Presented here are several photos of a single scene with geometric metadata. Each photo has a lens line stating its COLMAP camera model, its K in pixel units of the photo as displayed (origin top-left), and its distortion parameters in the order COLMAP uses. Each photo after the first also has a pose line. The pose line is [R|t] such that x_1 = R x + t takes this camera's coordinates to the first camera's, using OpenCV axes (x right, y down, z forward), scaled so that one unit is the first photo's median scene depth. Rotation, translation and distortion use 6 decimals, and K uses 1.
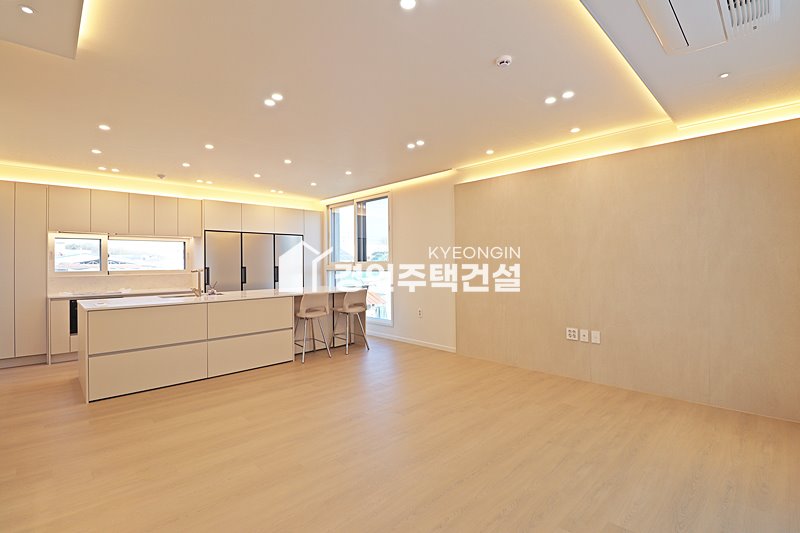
lens RADIAL K [[371.1, 0, 404.8], [0, 371.1, 259.6], [0, 0, 1]] dist [-0.010101, -0.006114]
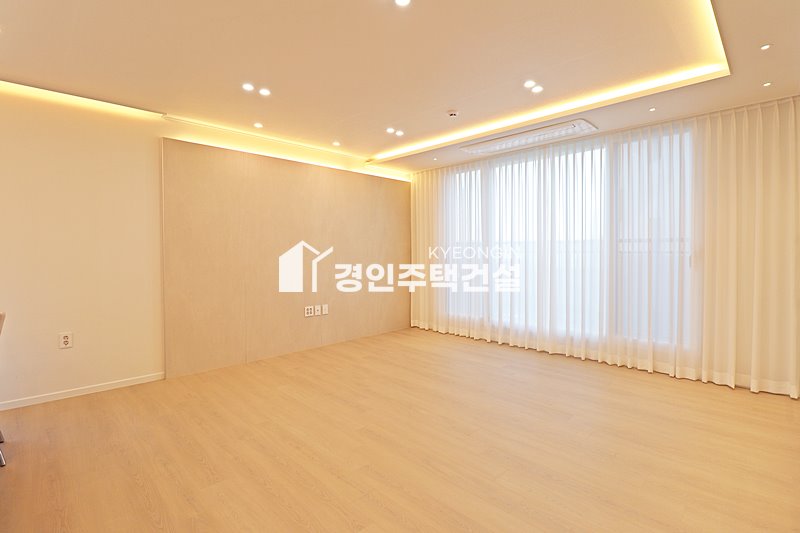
lens RADIAL K [[371.1, 0, 407.9], [0, 371.1, 256.9], [0, 0, 1]] dist [-0.010101, -0.006114]
pose [[-0.017742, -0.003747, 0.999836, -0.512455], [-0.004273, 0.999984, 0.003672, 0.015998], [-0.999833, -0.004207, -0.017758, 0.500158]]
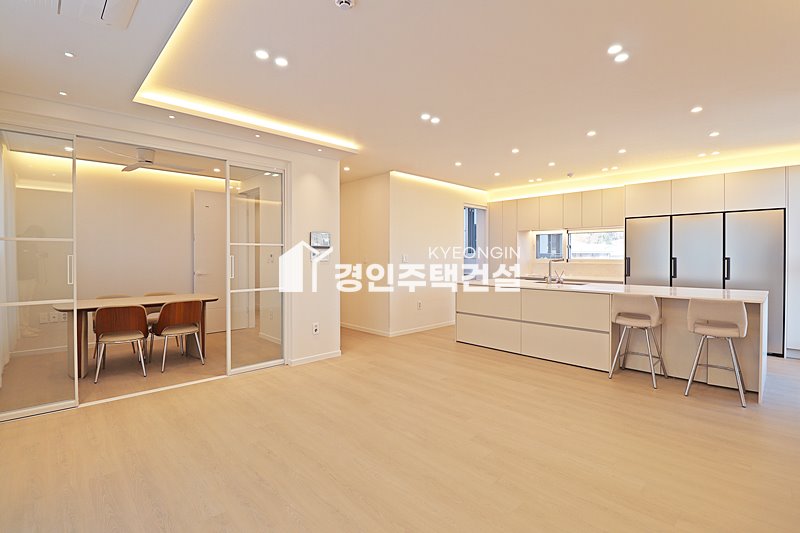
lens RADIAL K [[371.1, 0, 398.2], [0, 371.1, 260.0], [0, 0, 1]] dist [-0.010101, -0.006114]
pose [[-0.015820, 0.023151, -0.999607, 0.442205], [0.012870, 0.999654, 0.022948, -0.001471], [0.999792, -0.012502, -0.016113, 0.465912]]
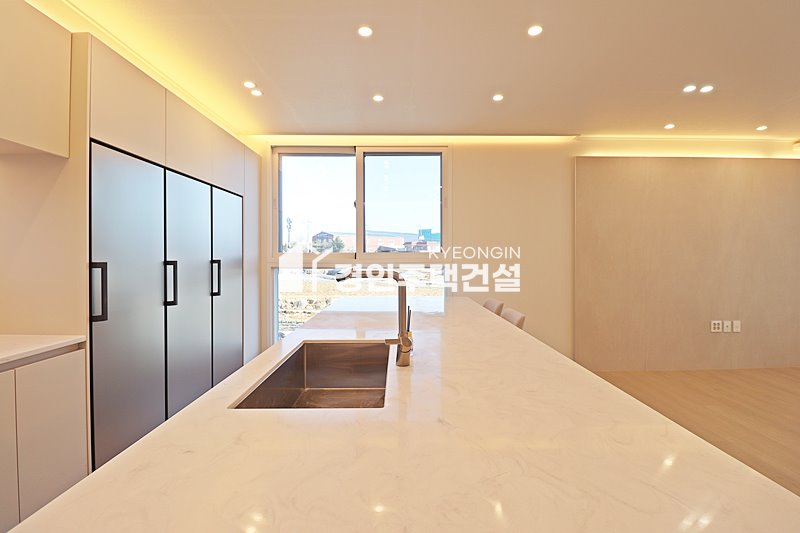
lens RADIAL K [[371.1, 0, 400.5], [0, 371.1, 259.8], [0, 0, 1]] dist [-0.010101, -0.006114]
pose [[0.689687, 0.005005, 0.724090, -0.625009], [-0.013294, 0.999895, 0.005751, 0.015807], [-0.723985, -0.013592, 0.689681, 0.659651]]
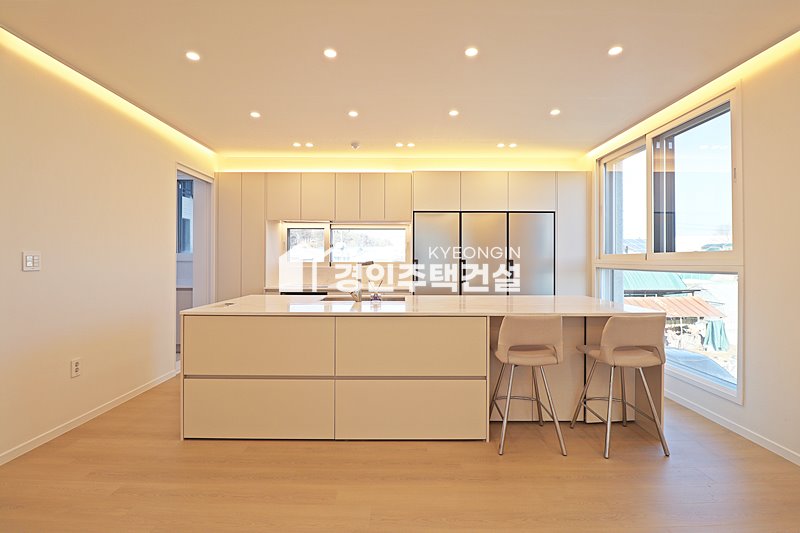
lens RADIAL K [[371.1, 0, 403.3], [0, 371.1, 257.1], [0, 0, 1]] dist [-0.010101, -0.006114]
pose [[0.716376, 0.007618, -0.697673, -0.021979], [-0.003897, 0.999968, 0.006917, 0.011071], [0.697703, -0.002237, 0.716383, 0.466954]]
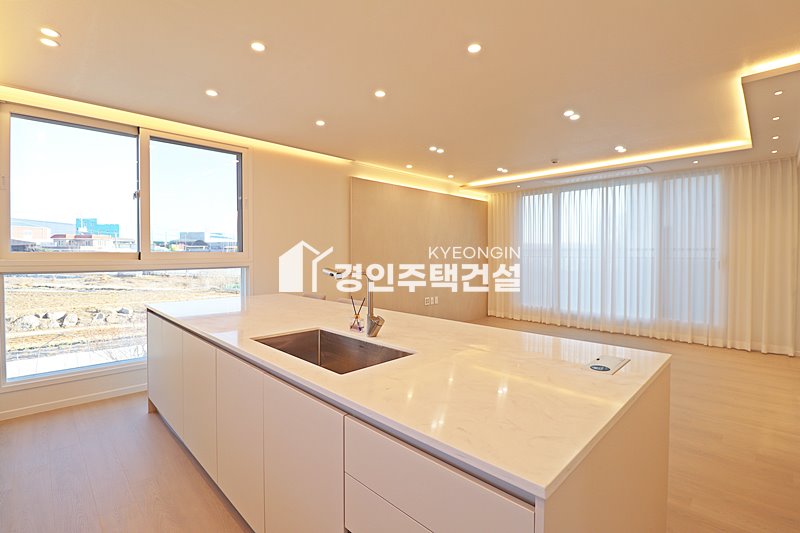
lens RADIAL K [[371.1, 0, 402.1], [0, 371.1, 259.4], [0, 0, 1]] dist [-0.010101, -0.006114]
pose [[-0.013844, -0.002660, 0.999901, -0.782048], [-0.007990, 0.999965, 0.002550, 0.014305], [-0.999872, -0.007954, -0.013865, 0.796334]]
